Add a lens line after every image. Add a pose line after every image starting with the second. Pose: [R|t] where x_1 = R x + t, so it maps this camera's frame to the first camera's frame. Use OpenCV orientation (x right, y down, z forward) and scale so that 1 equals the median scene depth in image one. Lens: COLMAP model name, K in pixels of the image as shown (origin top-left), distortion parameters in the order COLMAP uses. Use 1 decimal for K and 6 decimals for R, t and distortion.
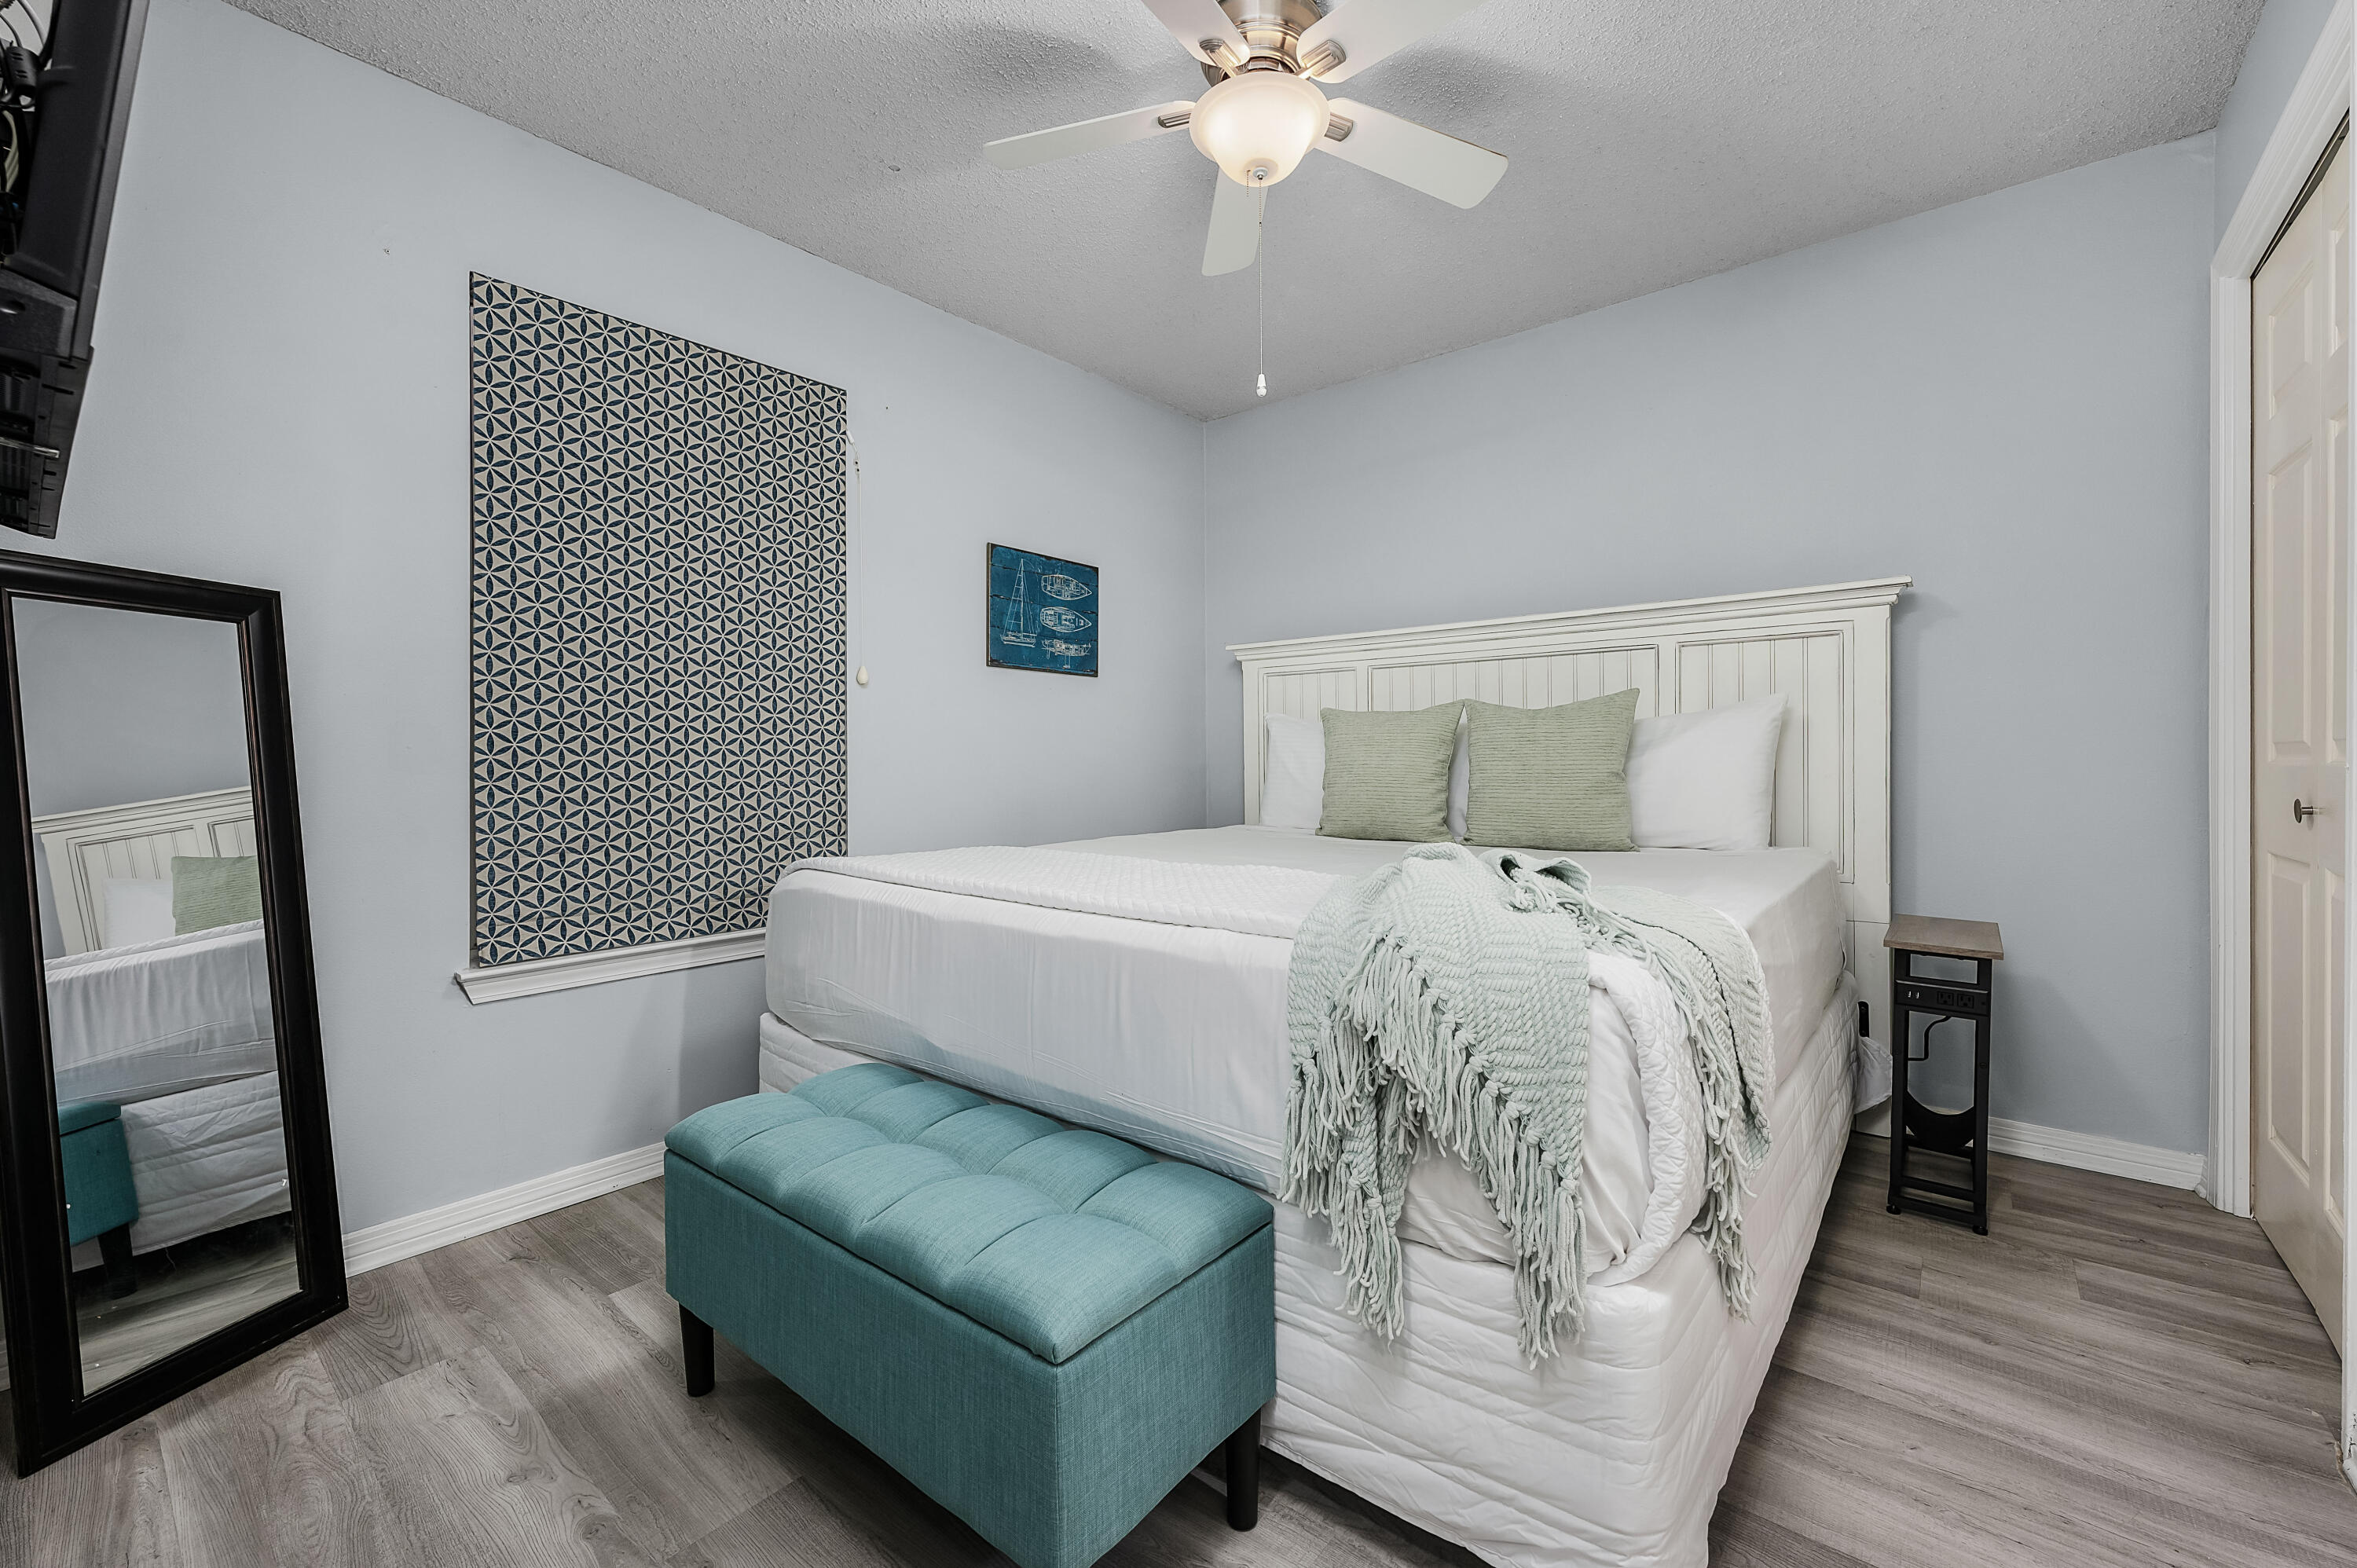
lens RADIAL K [[945.2, 0, 1178.5], [0, 945.2, 784.0], [0, 0, 1]] dist [-0.000397, 0.000001]
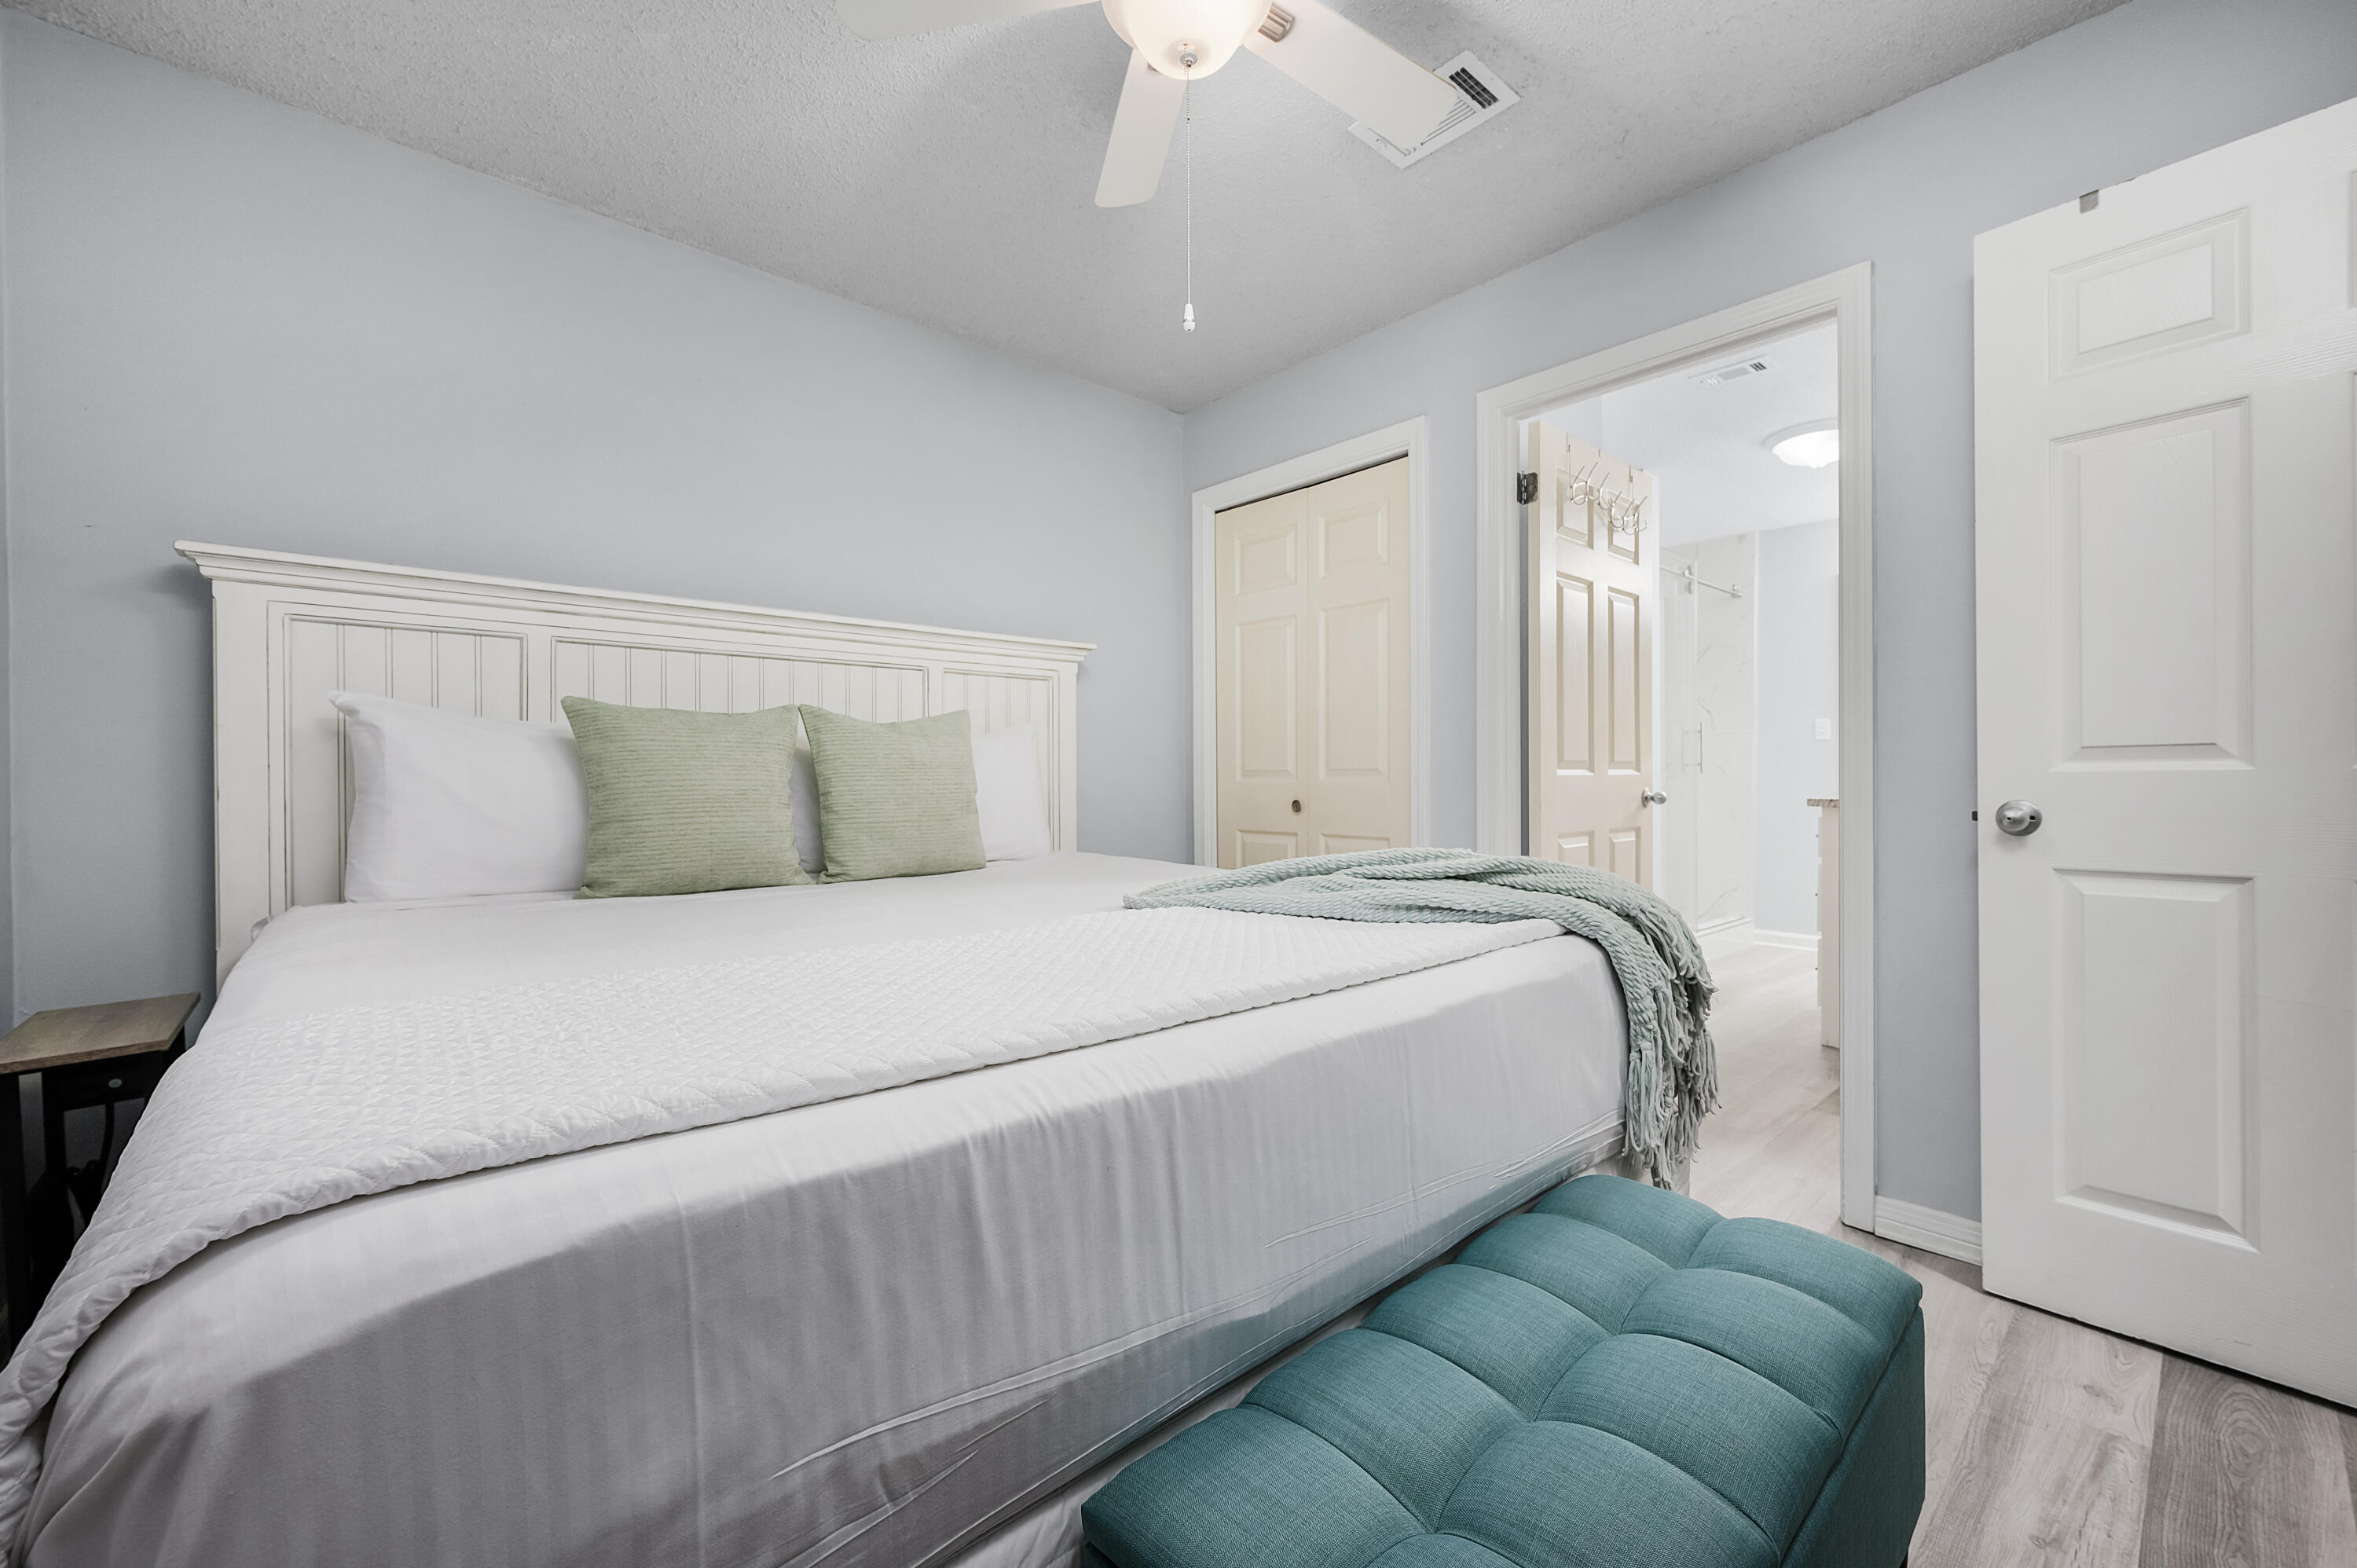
lens RADIAL K [[945.2, 0, 1178.5], [0, 945.2, 784.0], [0, 0, 1]] dist [-0.000397, 0.000001]
pose [[0.187150, -0.003557, 0.982325, -0.401897], [0.024126, 0.999708, -0.000977, -0.010773], [-0.982035, 0.023883, 0.187181, 0.490099]]
